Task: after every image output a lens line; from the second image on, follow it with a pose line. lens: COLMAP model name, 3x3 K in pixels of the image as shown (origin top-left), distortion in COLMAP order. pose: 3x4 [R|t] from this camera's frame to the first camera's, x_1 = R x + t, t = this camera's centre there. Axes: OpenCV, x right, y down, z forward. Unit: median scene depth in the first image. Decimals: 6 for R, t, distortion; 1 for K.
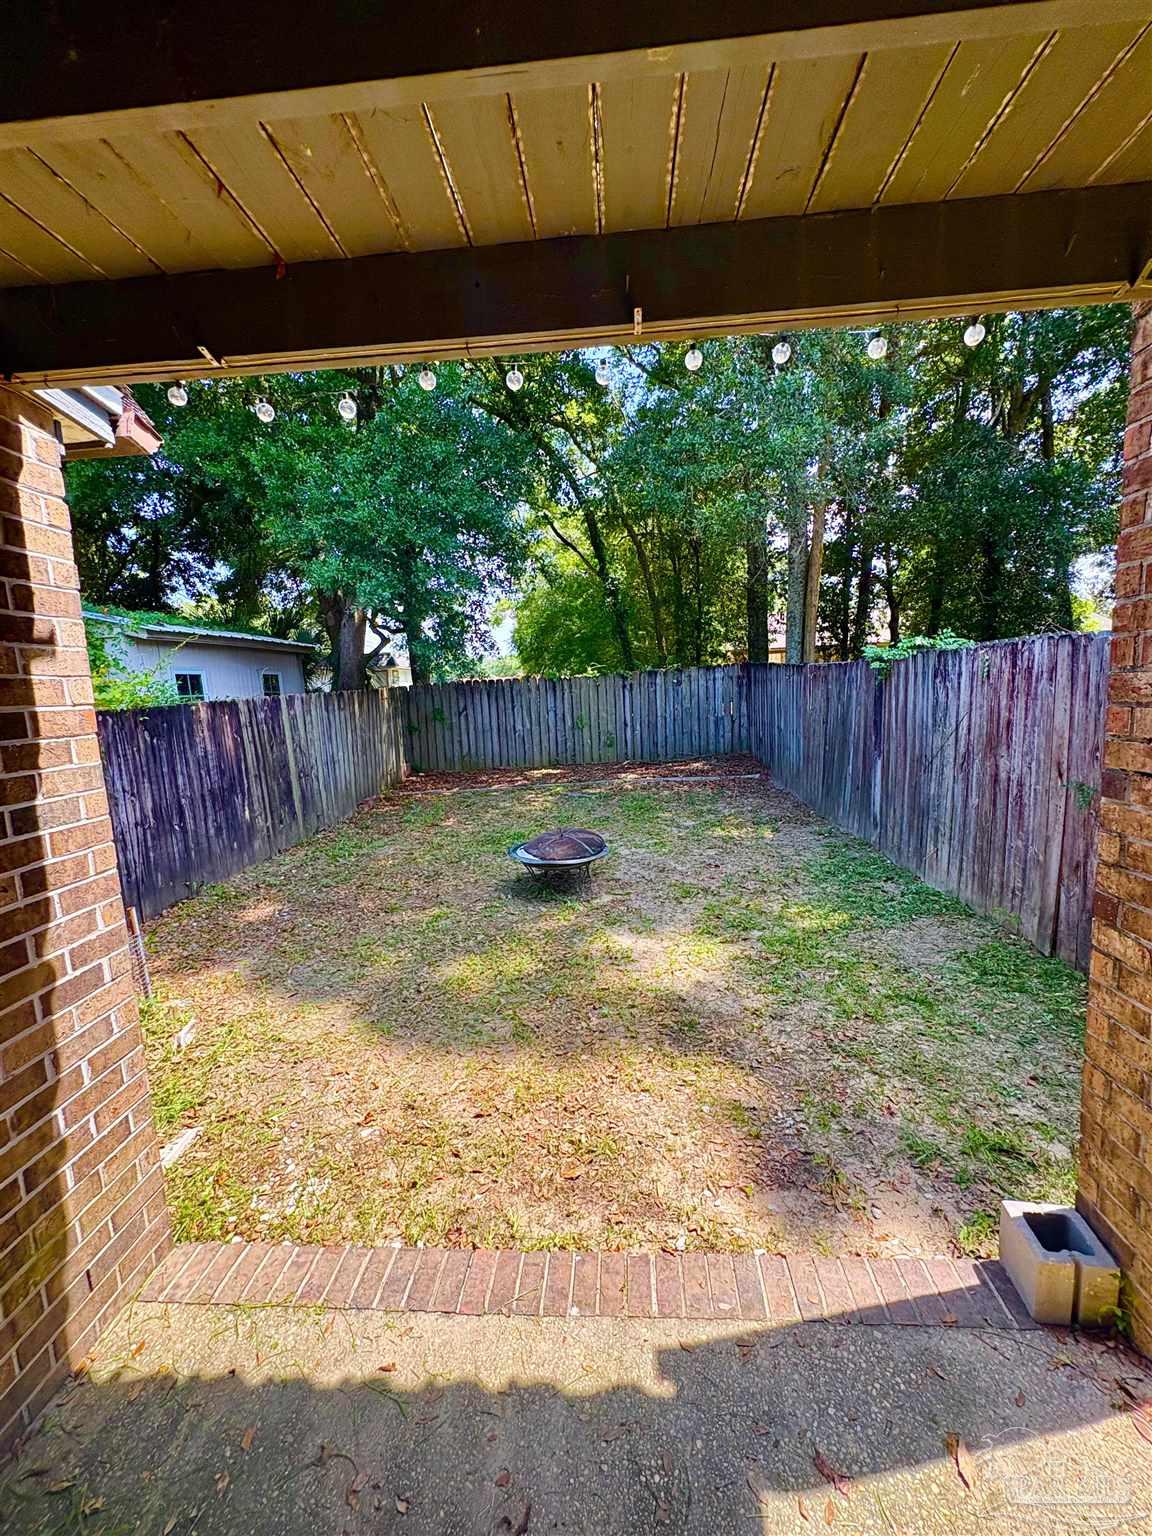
lens RADIAL K [[611.6, 0, 579.4], [0, 611.6, 774.0], [0, 0, 1]] dist [-0.002075, -0.000134]
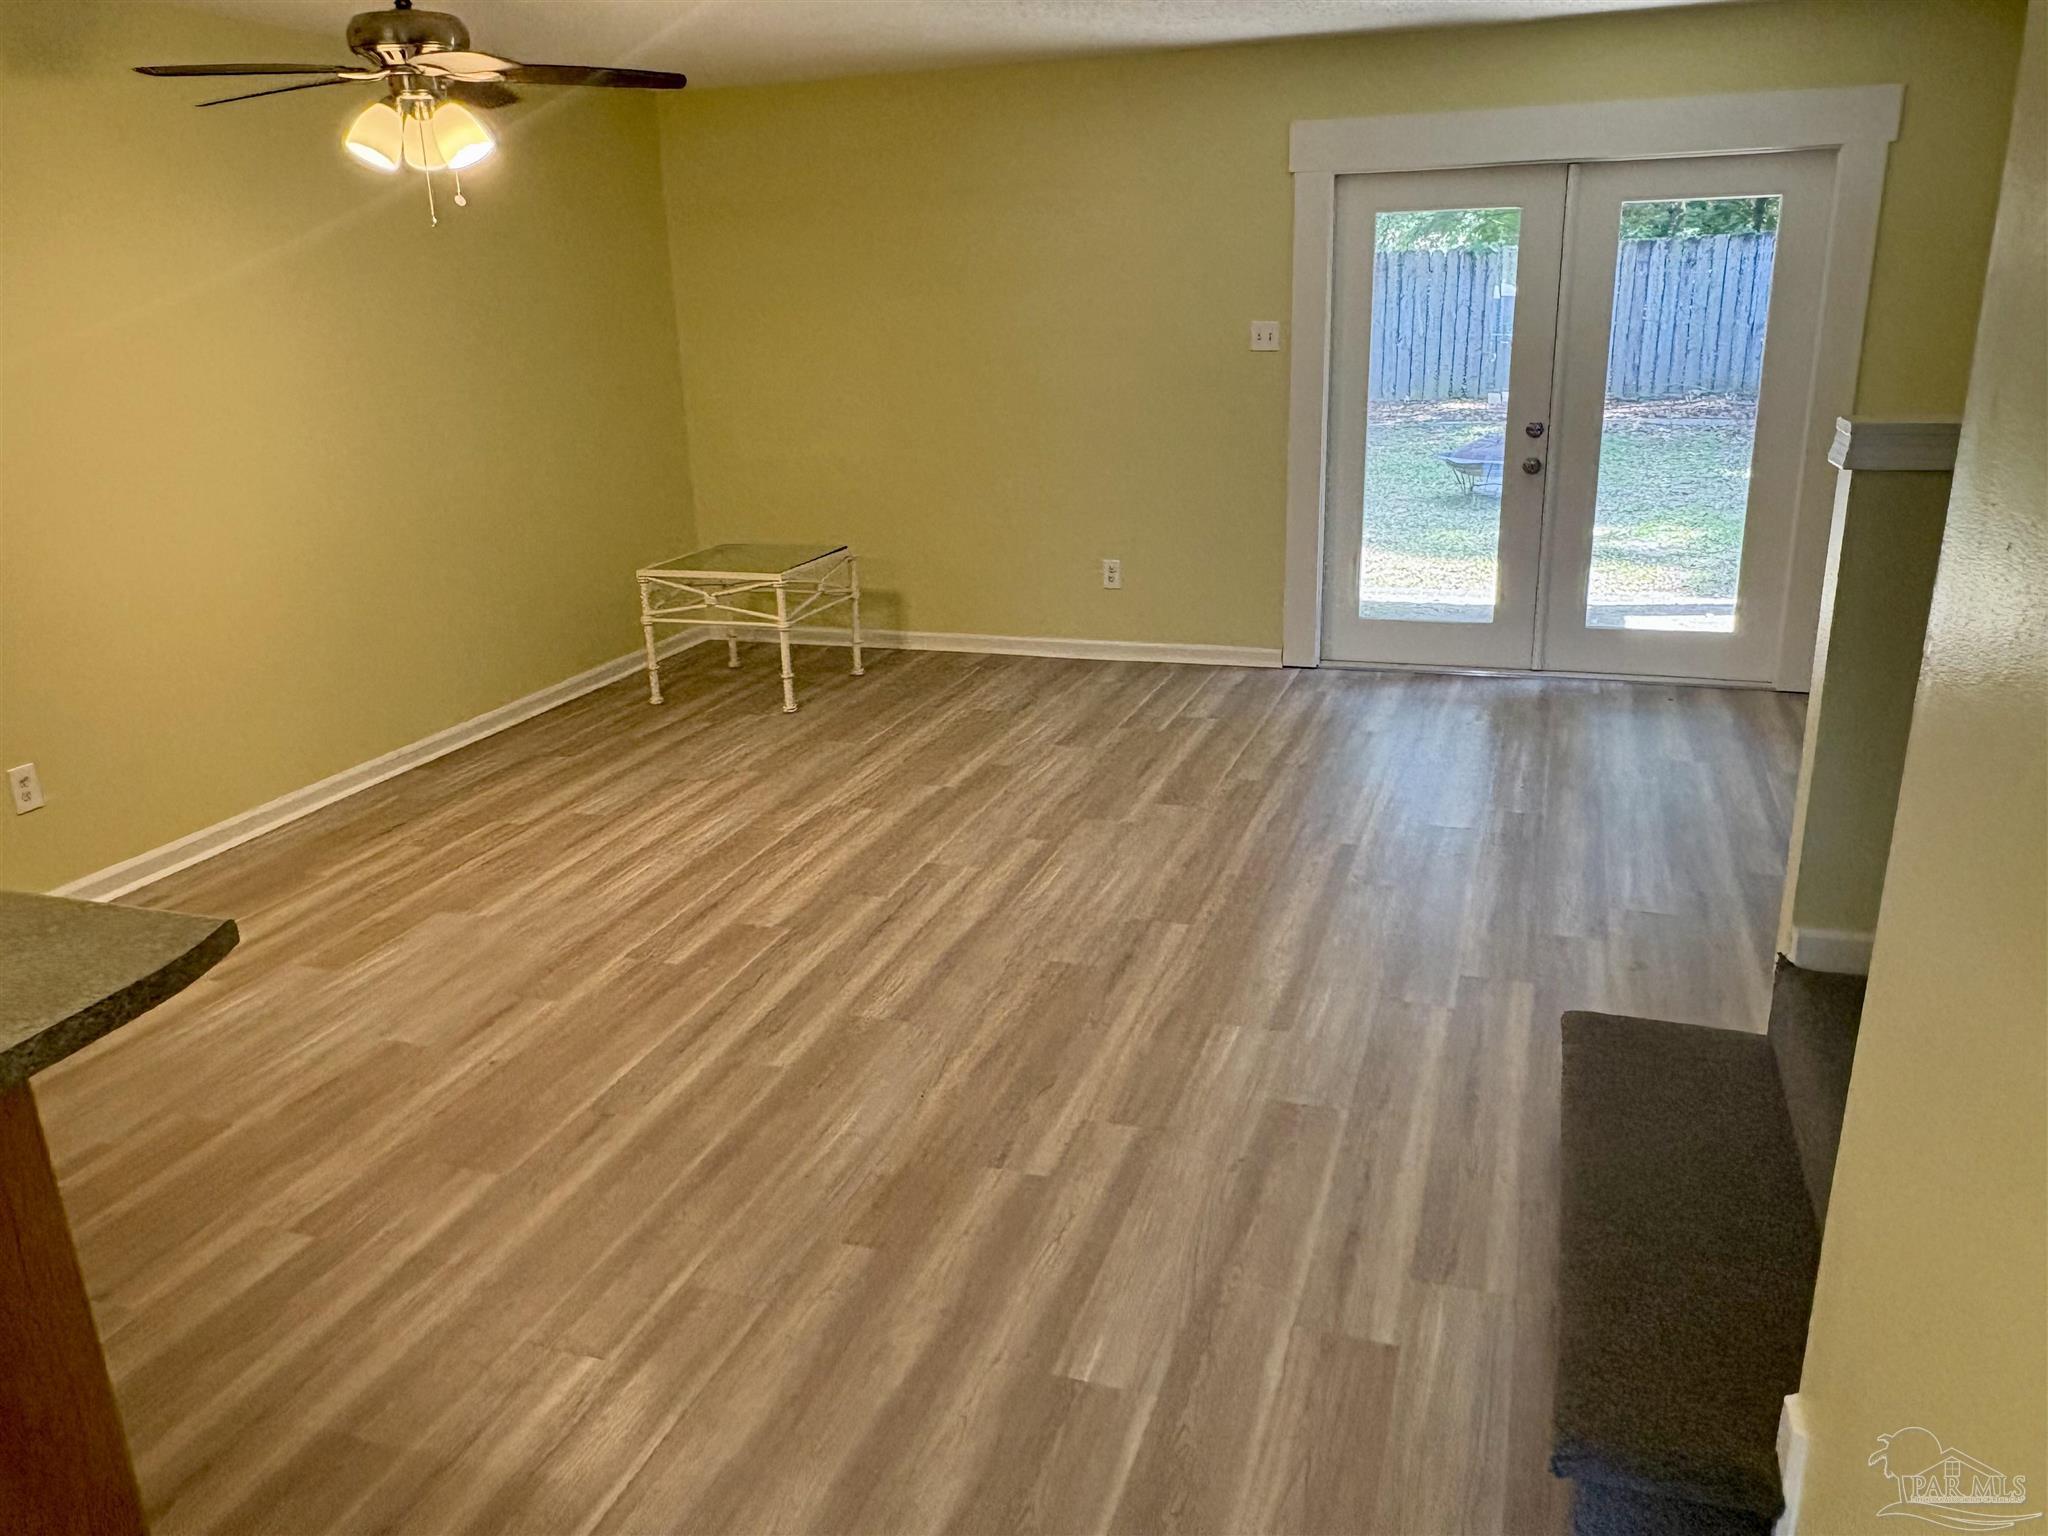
lens RADIAL K [[1544.5, 0, 1027.2], [0, 1544.5, 767.7], [0, 0, 1]] dist [-0.010343, 0.006161]
pose [[0.966085, 0.096774, -0.239404, -0.051235], [-0.053073, 0.981739, 0.182677, 0.090402], [0.252711, -0.163776, 0.953580, -0.649450]]
